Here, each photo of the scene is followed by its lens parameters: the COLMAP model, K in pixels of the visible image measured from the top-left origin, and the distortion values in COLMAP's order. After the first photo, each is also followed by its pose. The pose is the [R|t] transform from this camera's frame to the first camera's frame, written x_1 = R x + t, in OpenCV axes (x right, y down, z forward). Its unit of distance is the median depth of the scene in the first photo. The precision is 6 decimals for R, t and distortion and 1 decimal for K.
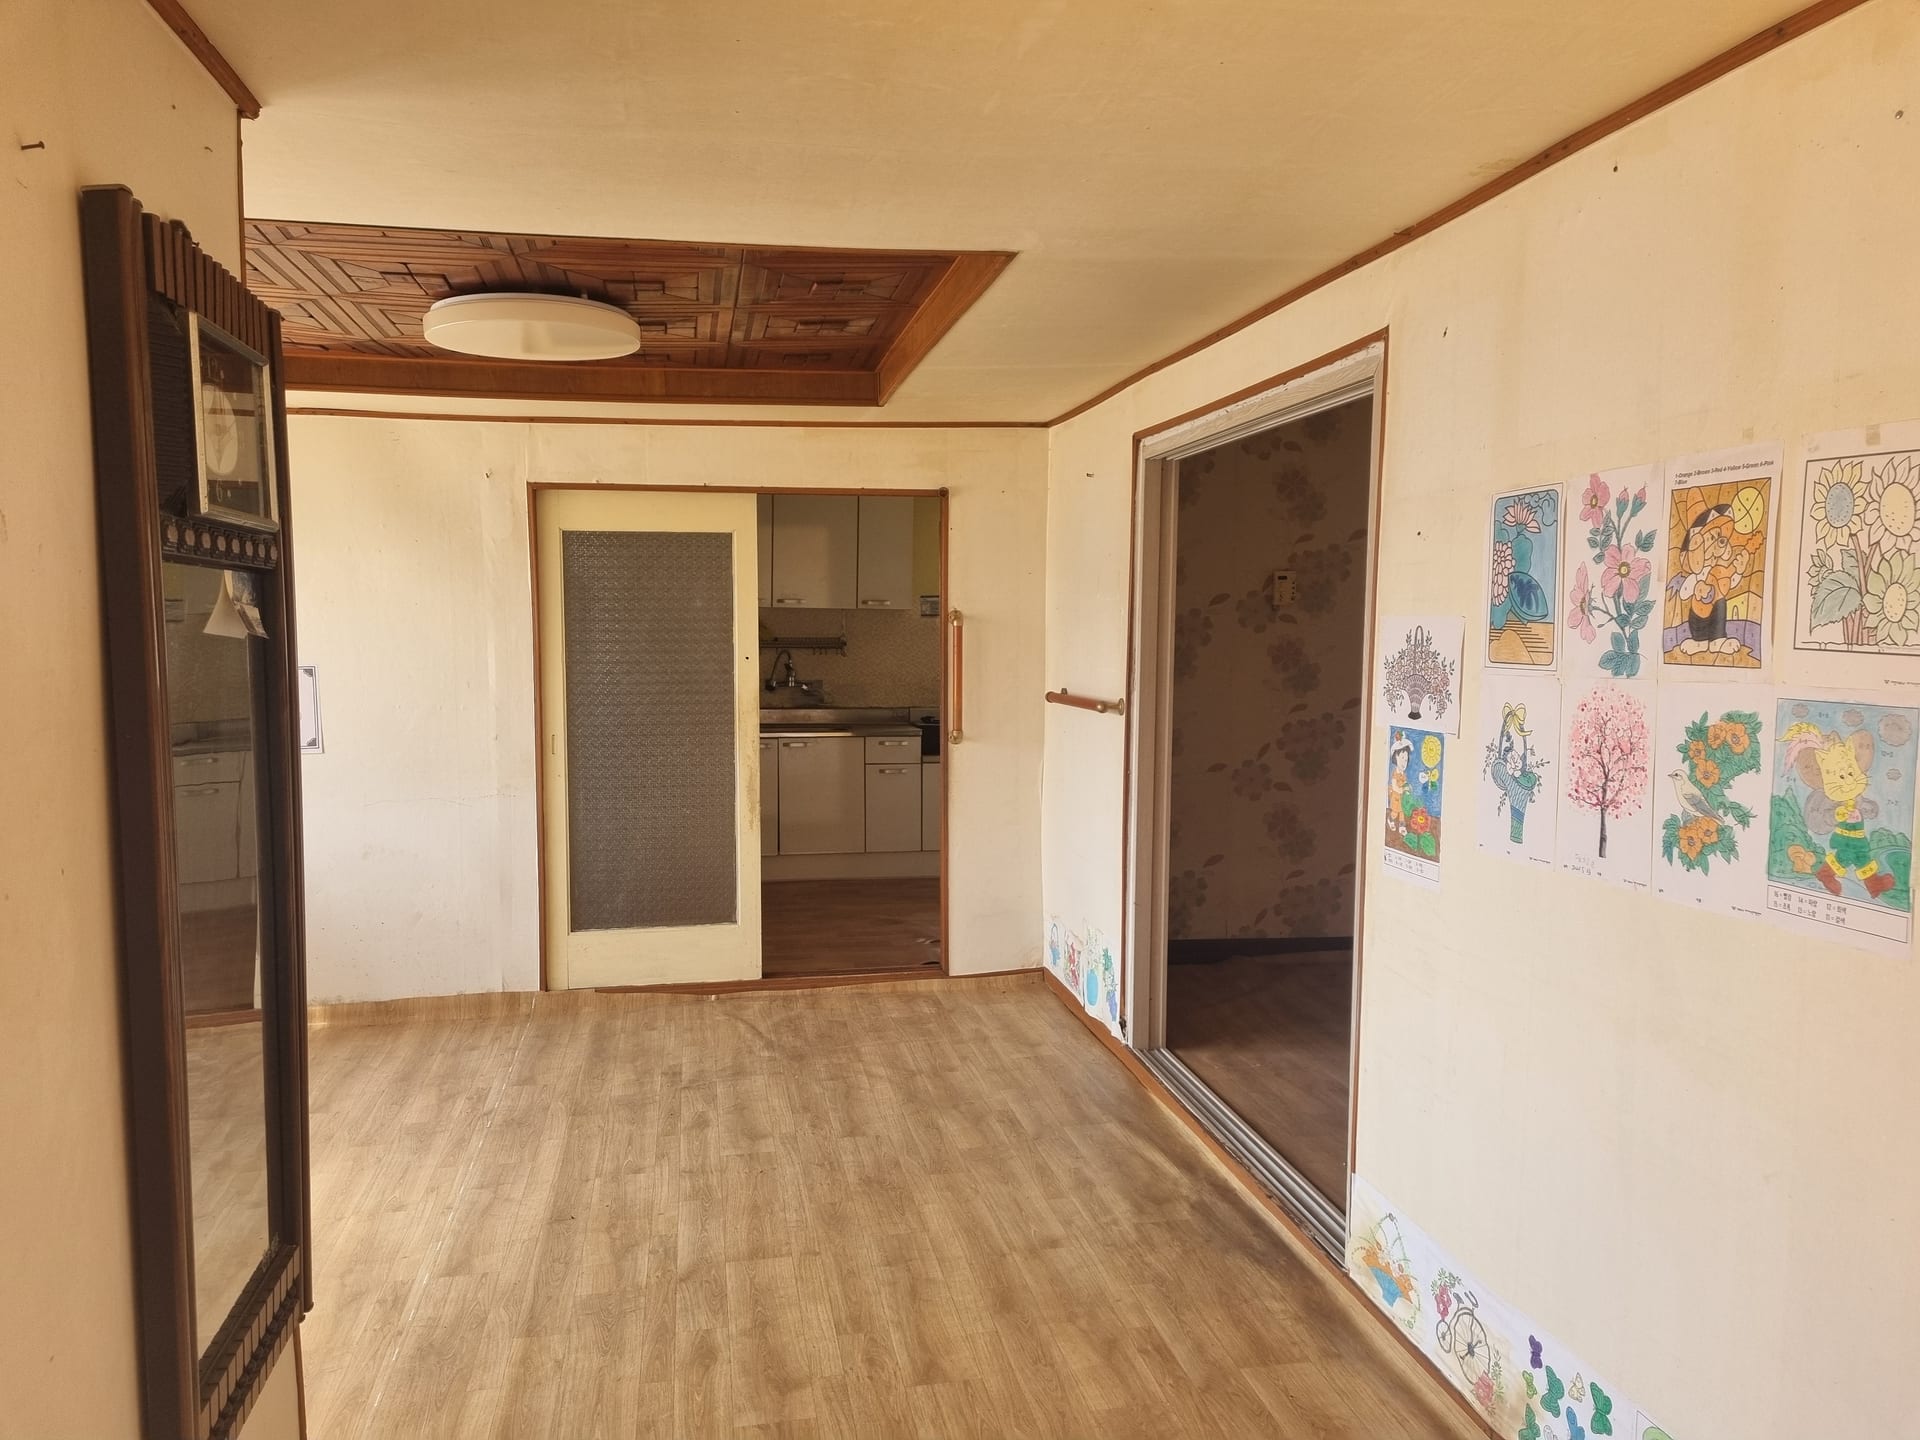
lens RADIAL K [[1422.8, 0, 960.0], [0, 1422.8, 720.0], [0, 0, 1]] dist [0.087176, -0.080126]
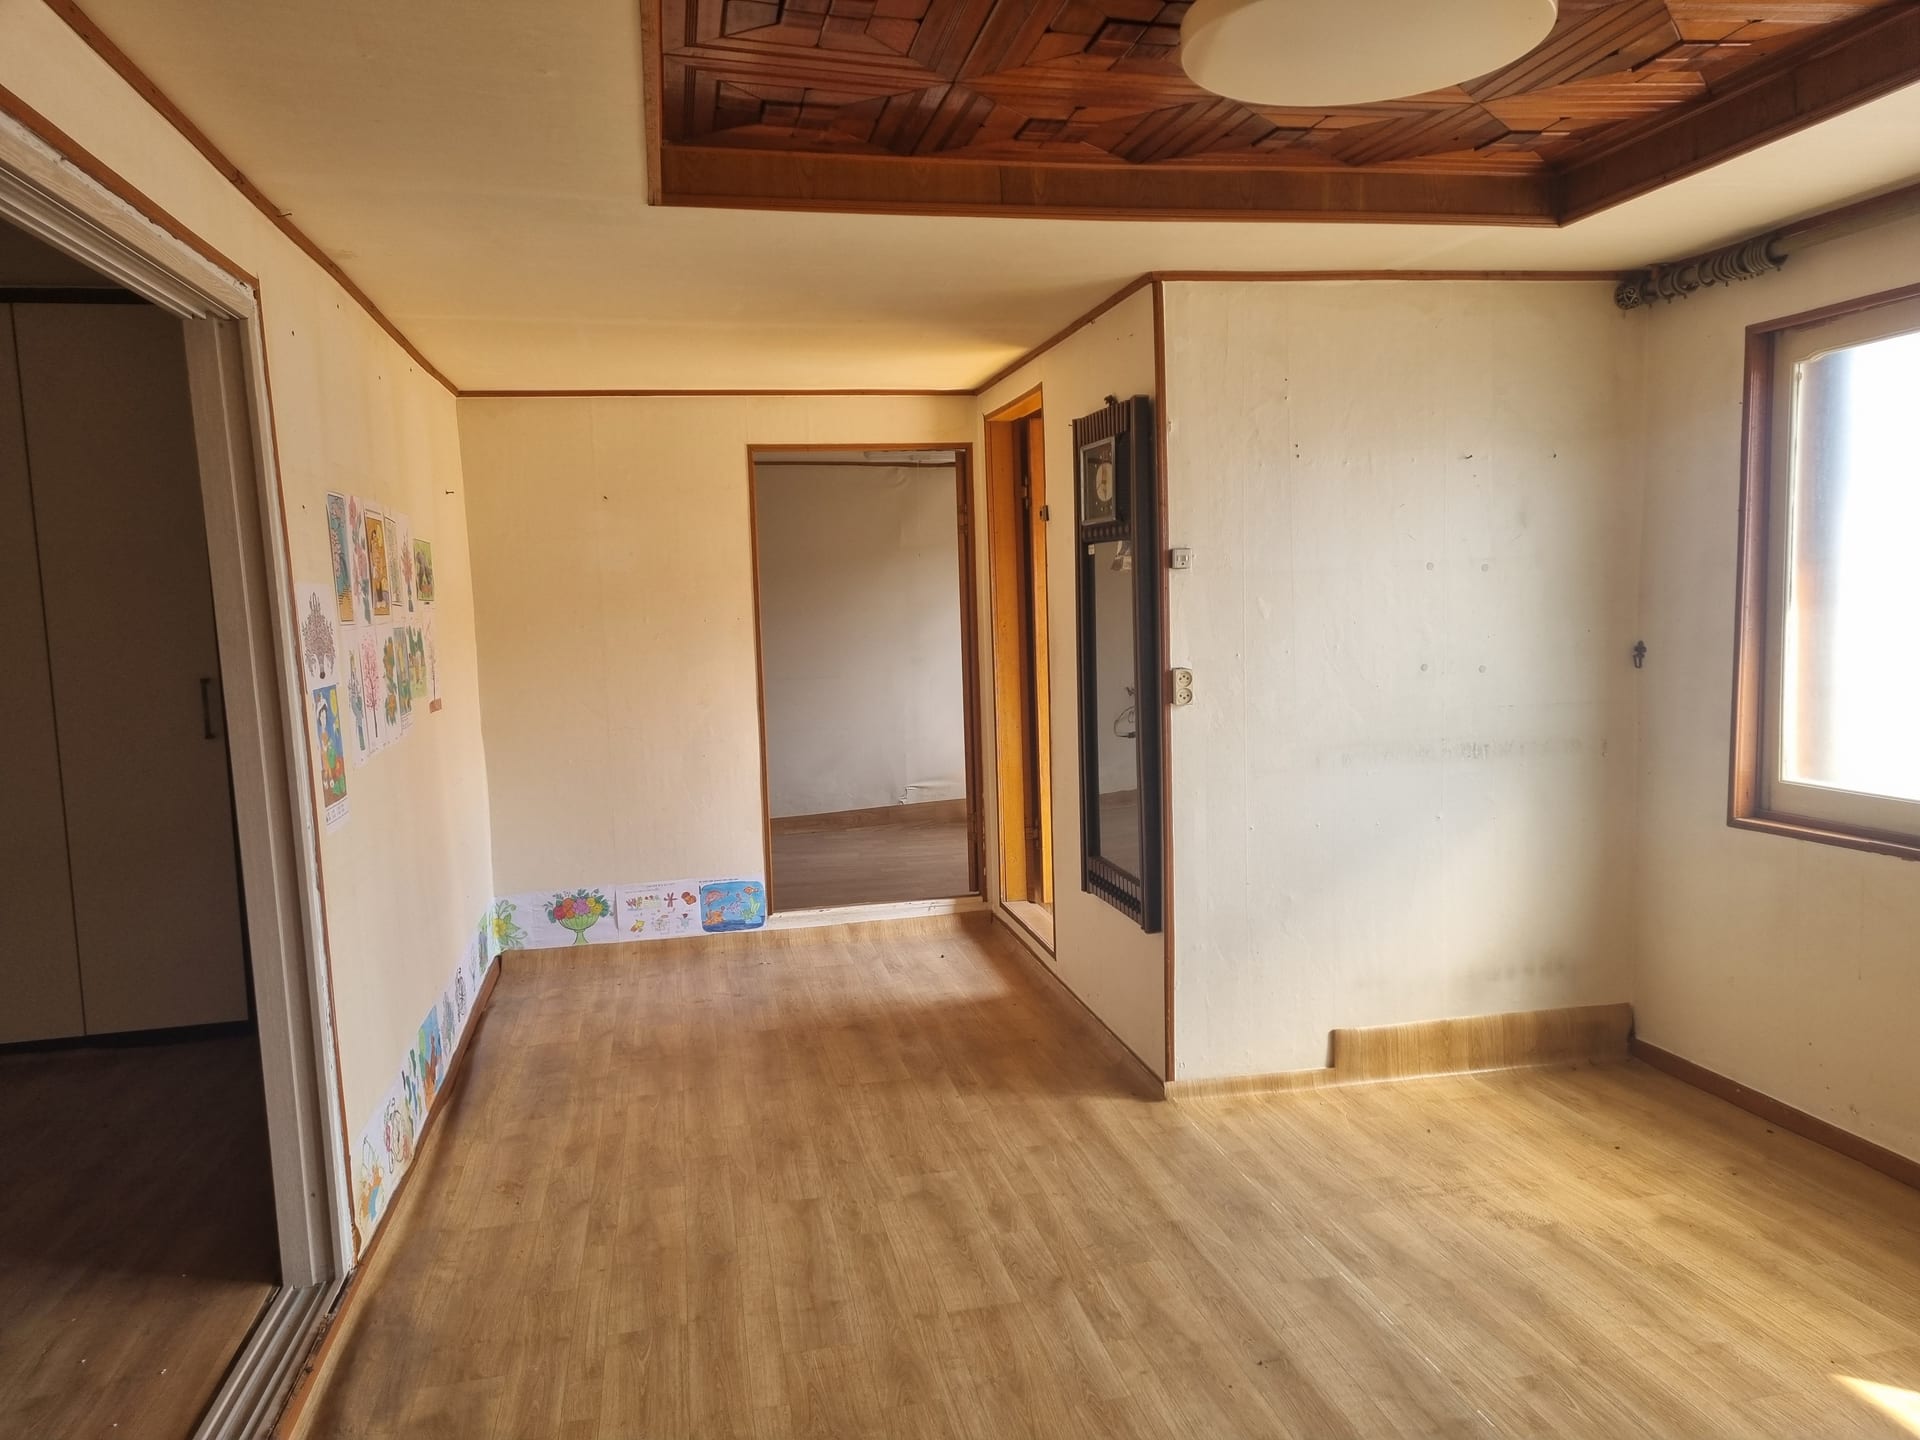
lens RADIAL K [[1422.8, 0, 960.0], [0, 1422.8, 720.0], [0, 0, 1]] dist [0.087176, -0.080126]
pose [[-0.999186, 0.039391, -0.008715, -0.141746], [0.037498, 0.986483, 0.159516, -0.116191], [0.014881, 0.159060, -0.987157, 1.933227]]
